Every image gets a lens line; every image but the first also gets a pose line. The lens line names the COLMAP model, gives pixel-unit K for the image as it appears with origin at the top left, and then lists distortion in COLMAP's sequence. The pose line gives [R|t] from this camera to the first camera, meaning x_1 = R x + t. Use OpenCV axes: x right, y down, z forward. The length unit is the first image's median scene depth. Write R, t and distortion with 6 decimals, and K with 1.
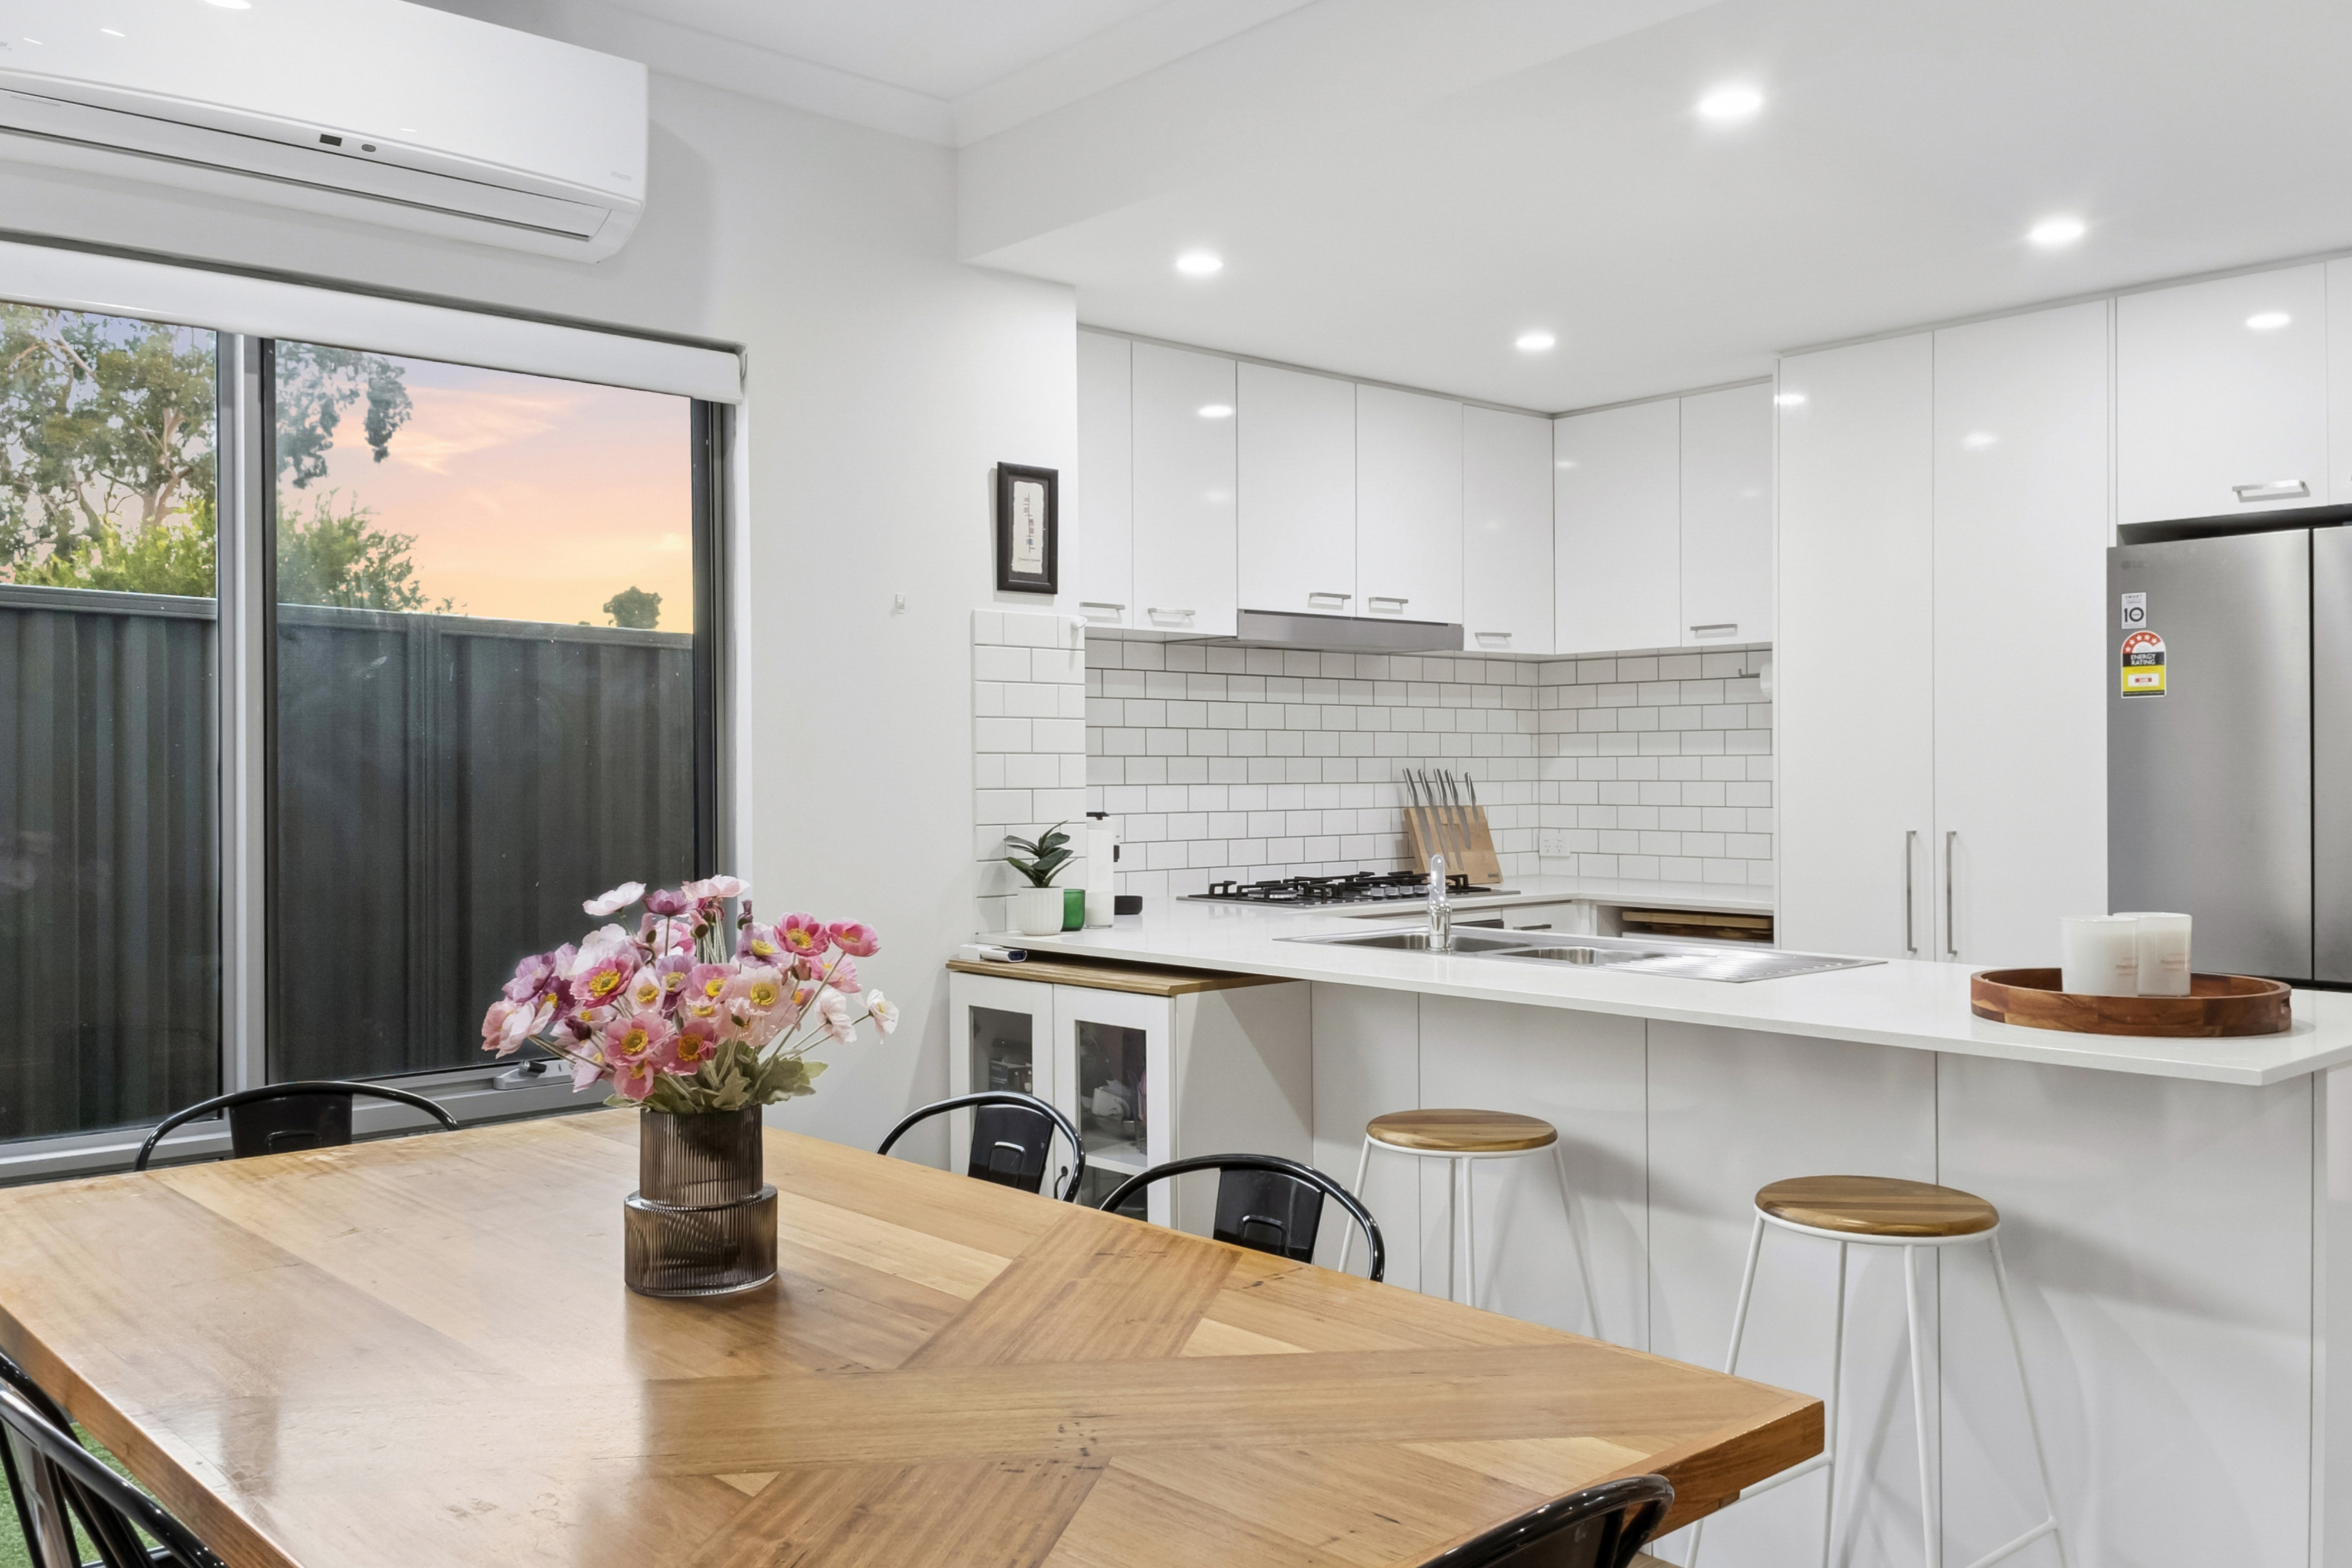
lens RADIAL K [[1933.2, 0, 1192.1], [0, 1933.2, 785.0], [0, 0, 1]] dist [0.035648, -0.012389]
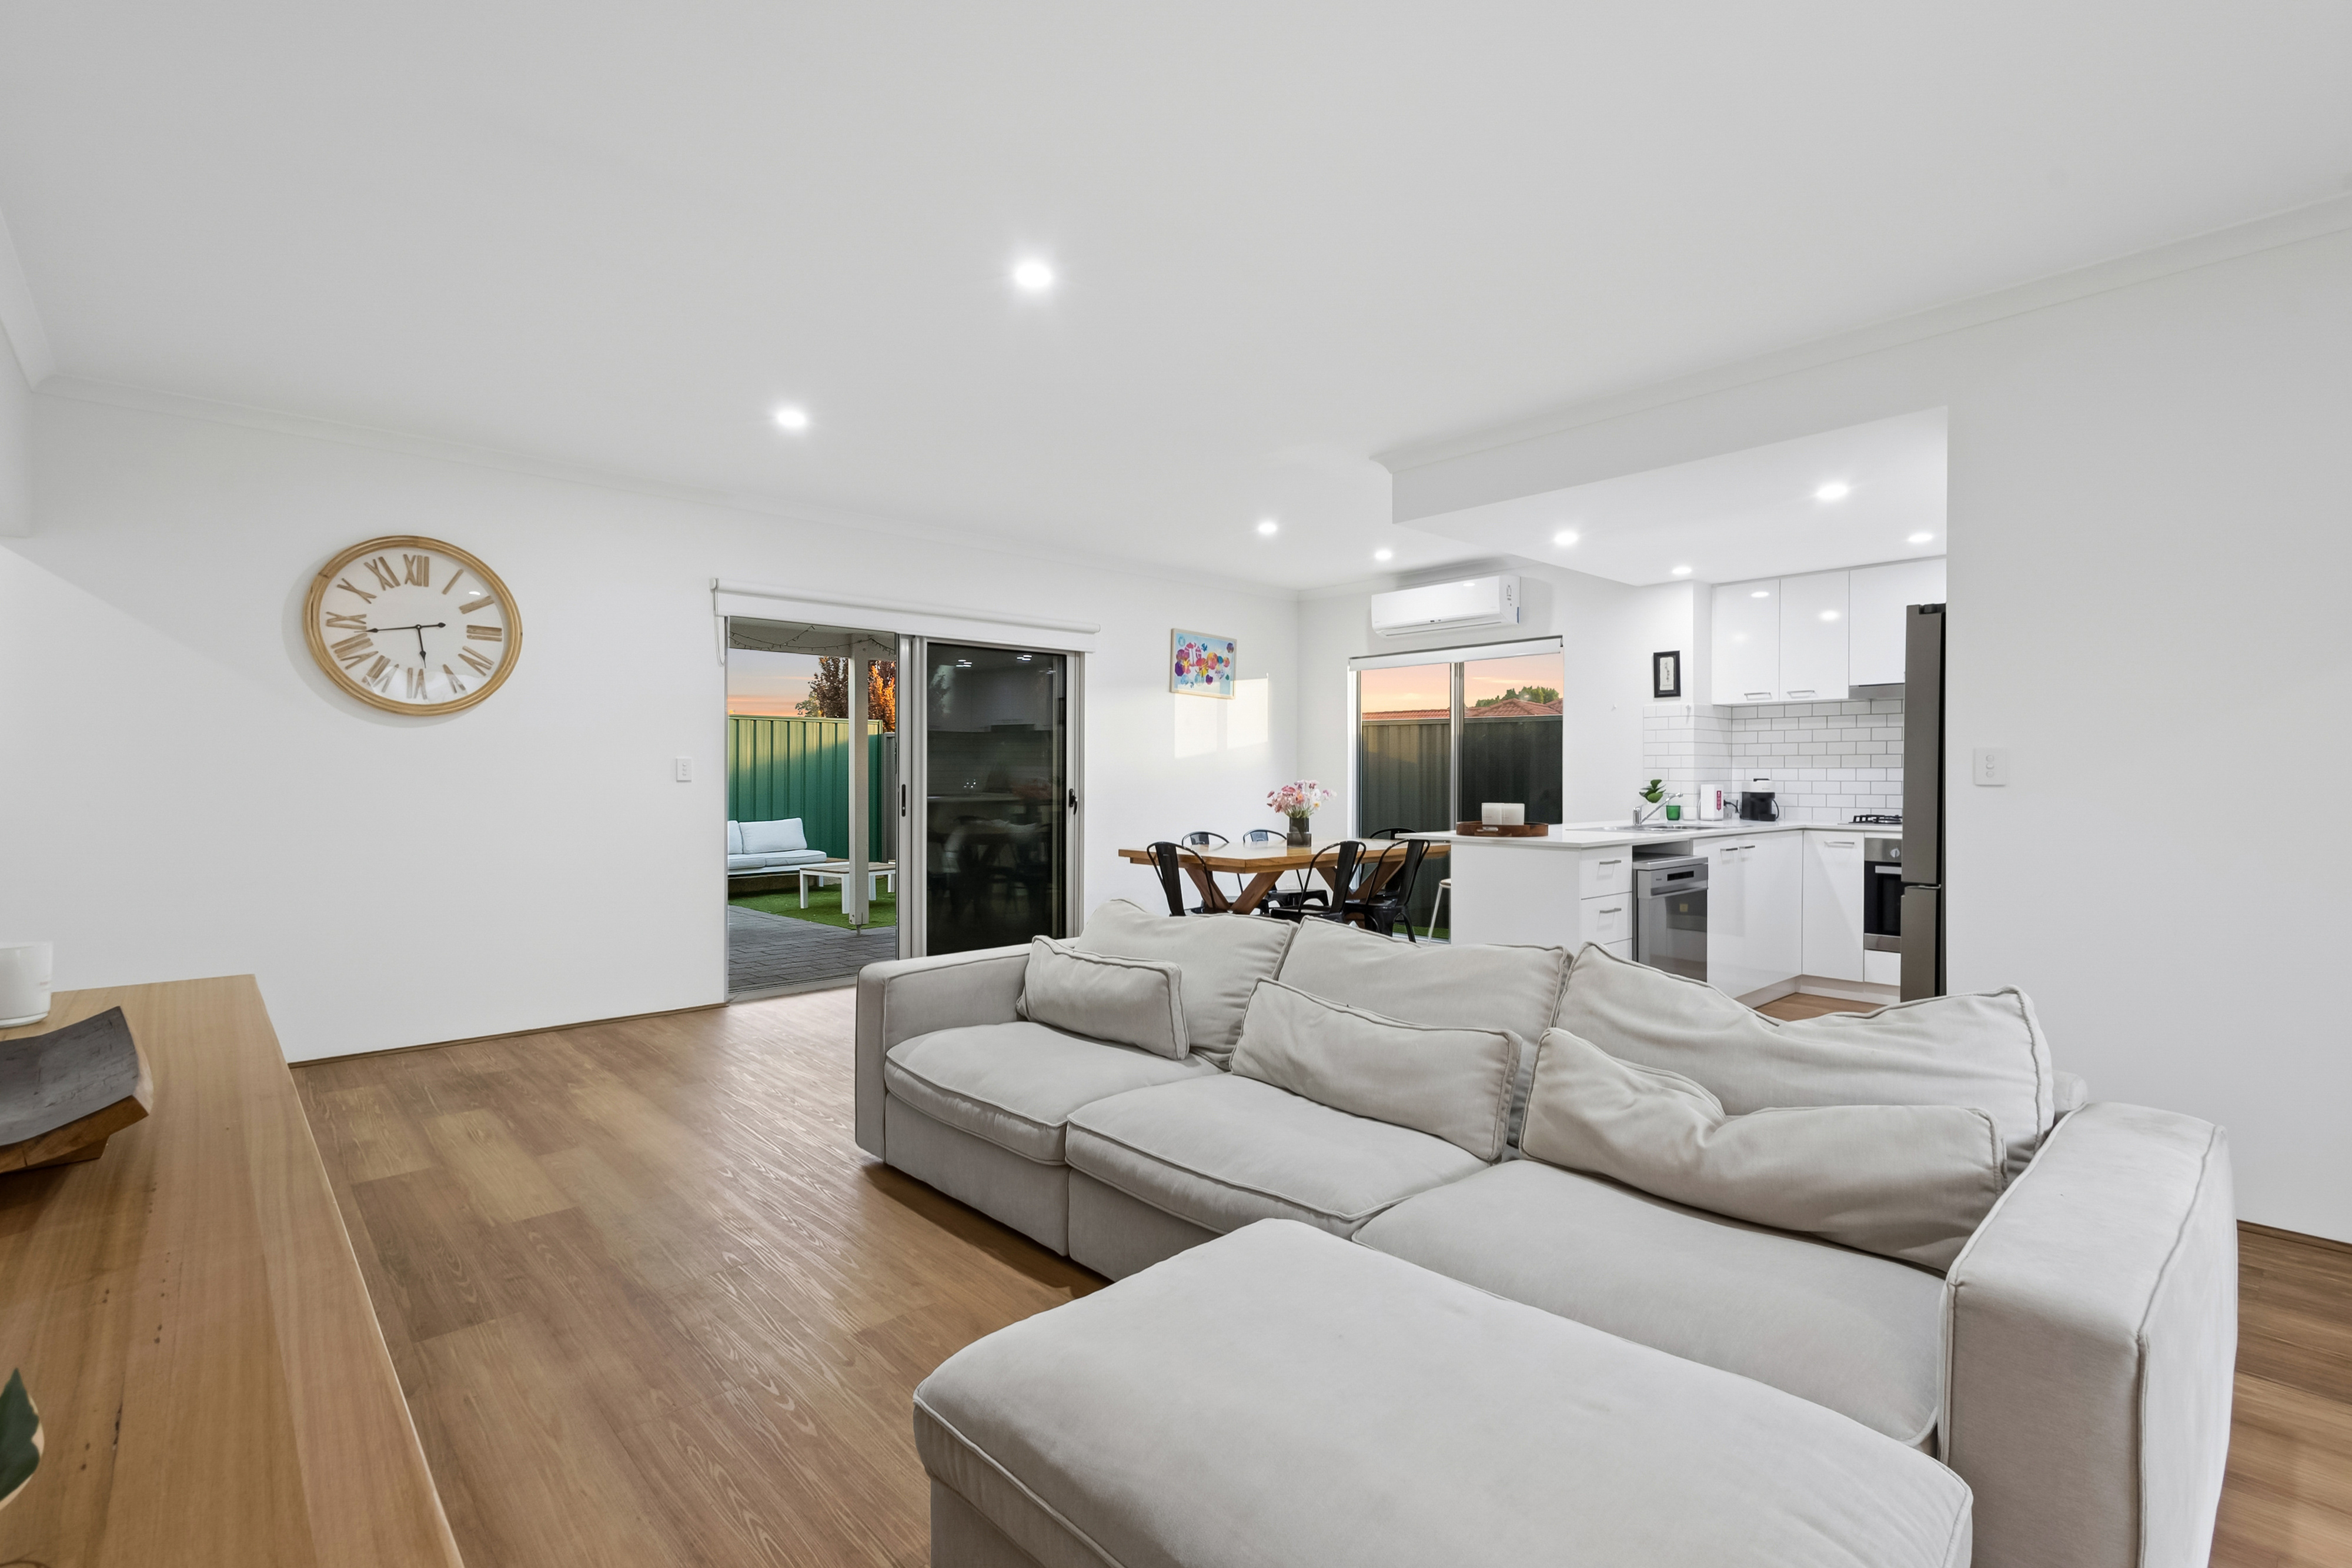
lens RADIAL K [[1084.0, 0, 1176.4], [0, 1084.0, 779.2], [0, 0, 1]] dist [0.011252, -0.000083]
pose [[0.000022, 0.008267, -0.999966, 1.458820], [-0.008433, 0.999930, 0.008267, 0.010795], [0.999964, 0.008432, 0.000091, 0.297789]]
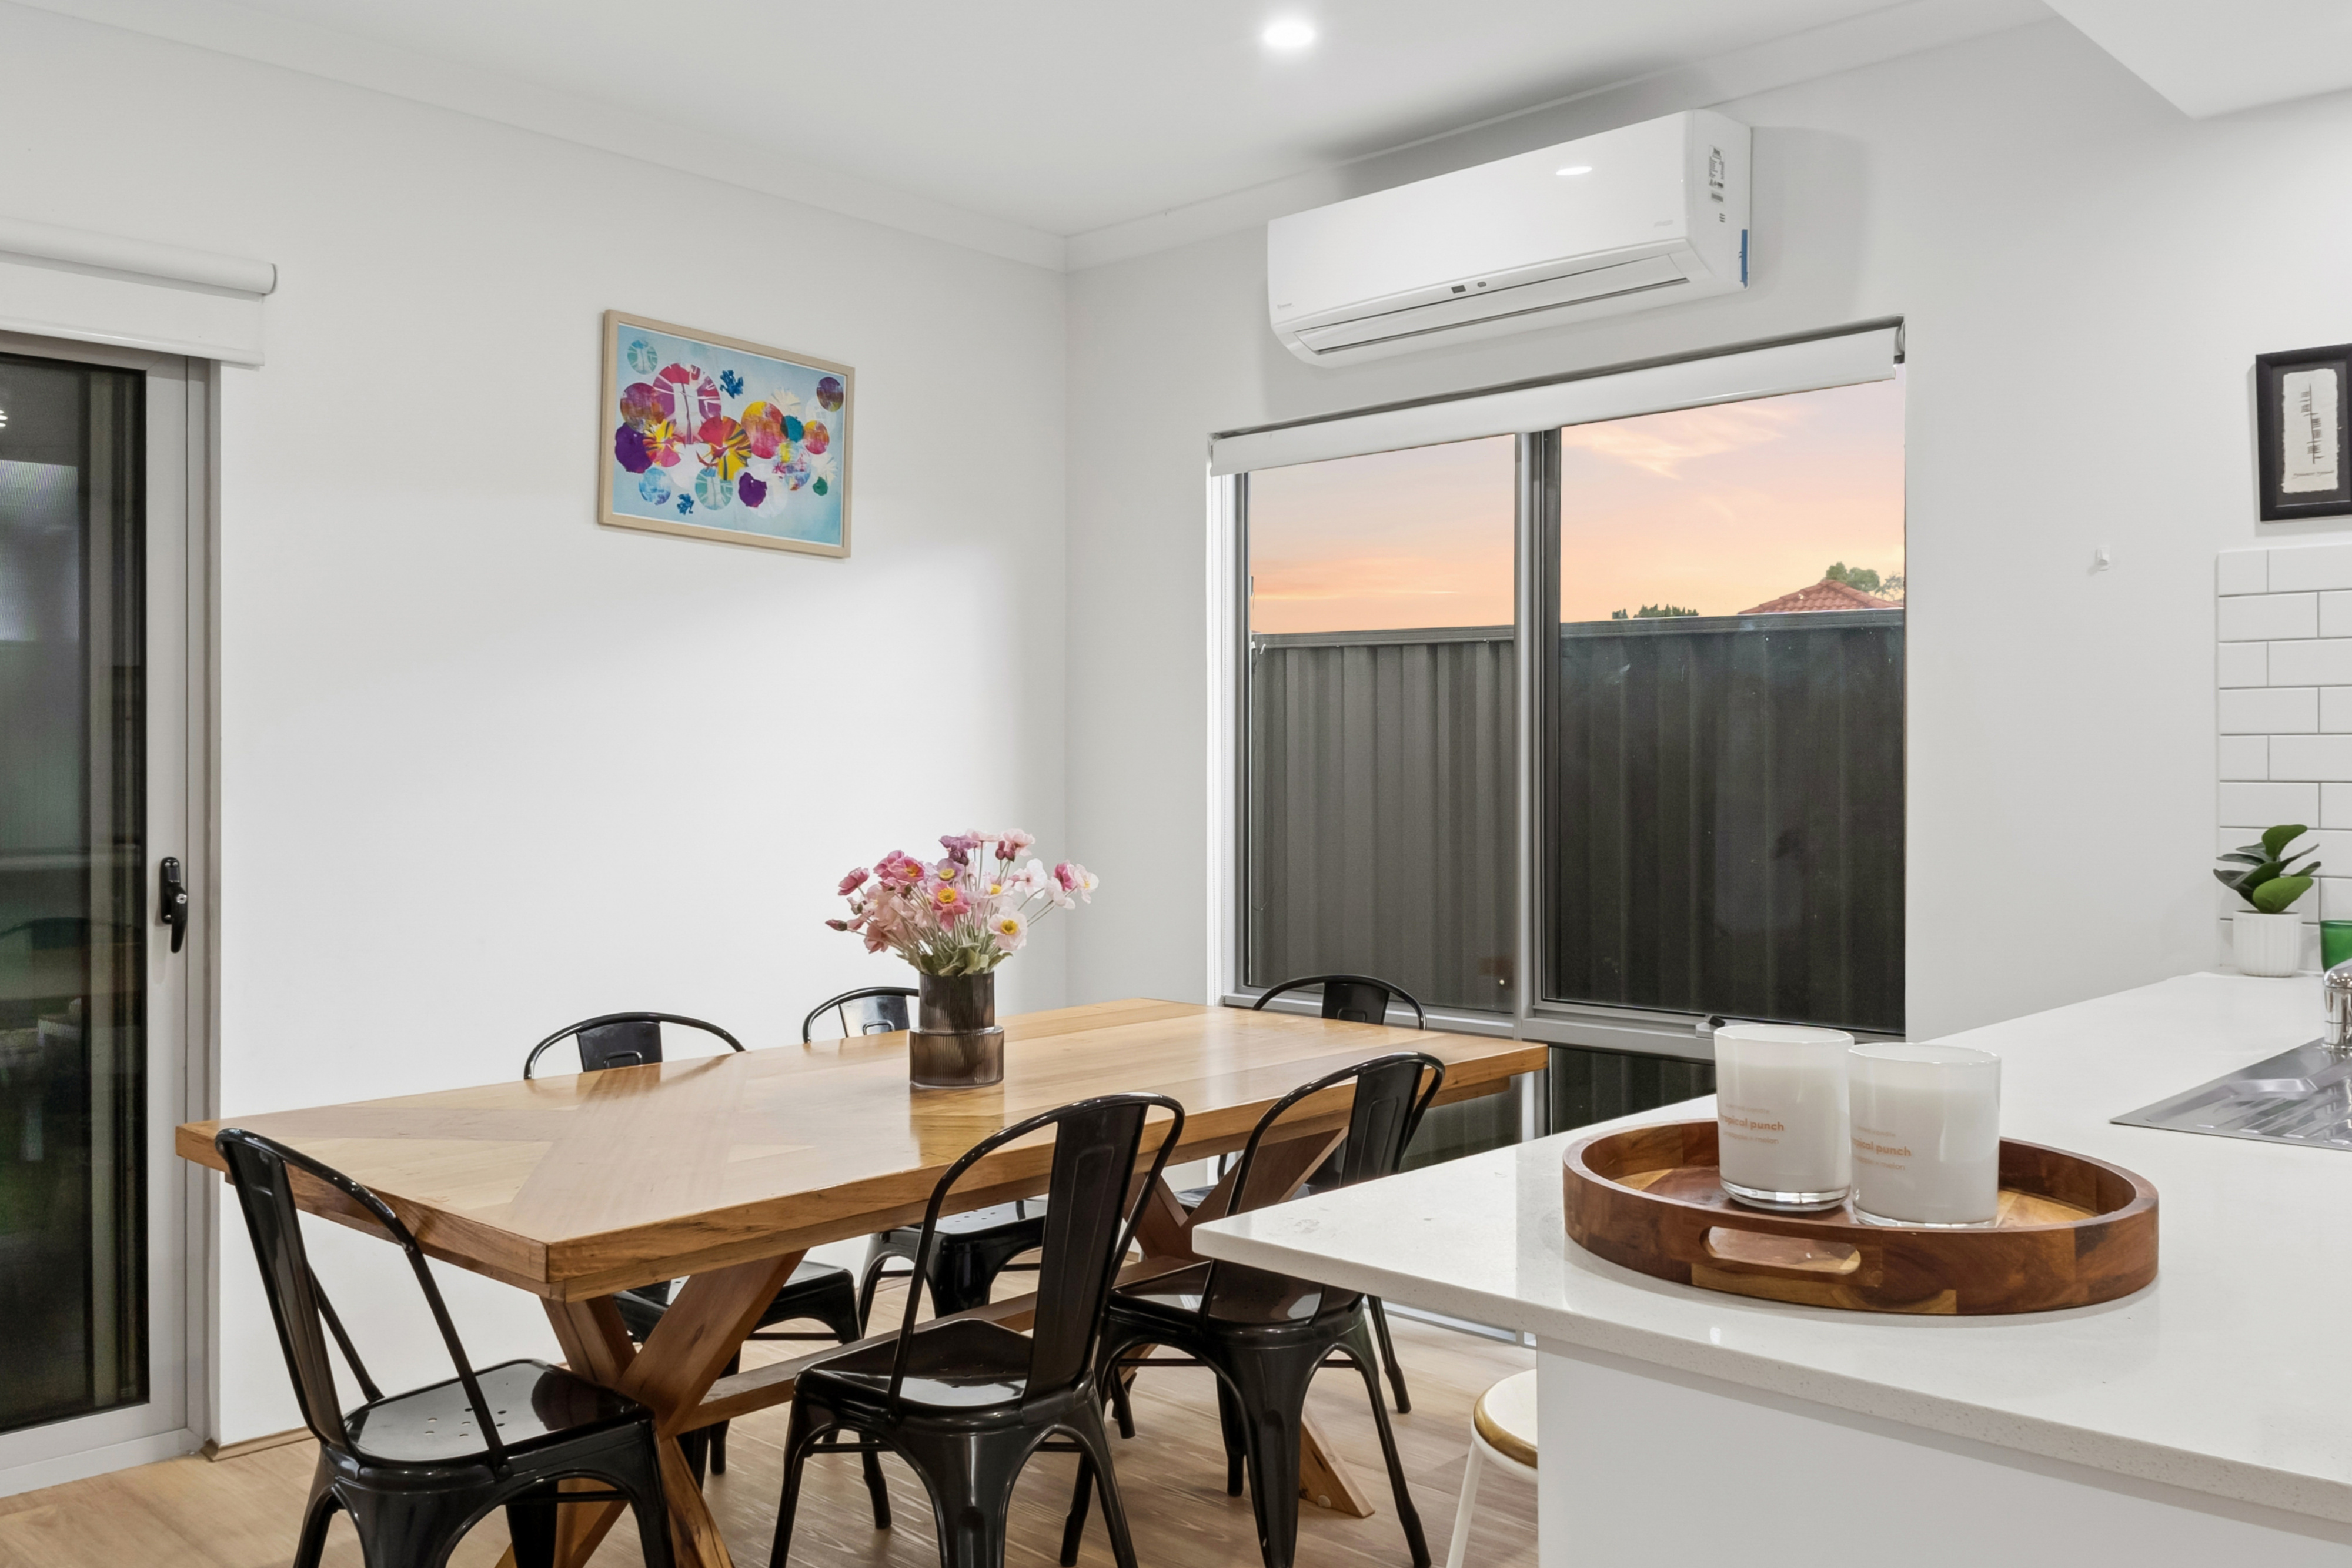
lens RADIAL K [[1933.2, 0, 1192.6], [0, 1933.2, 766.8], [0, 0, 1]] dist [0.035648, -0.012389]
pose [[0.082662, 0.003853, -0.996570, 0.624663], [-0.006193, 0.999975, 0.003352, -0.003509], [0.996558, 0.005894, 0.082684, 0.505873]]
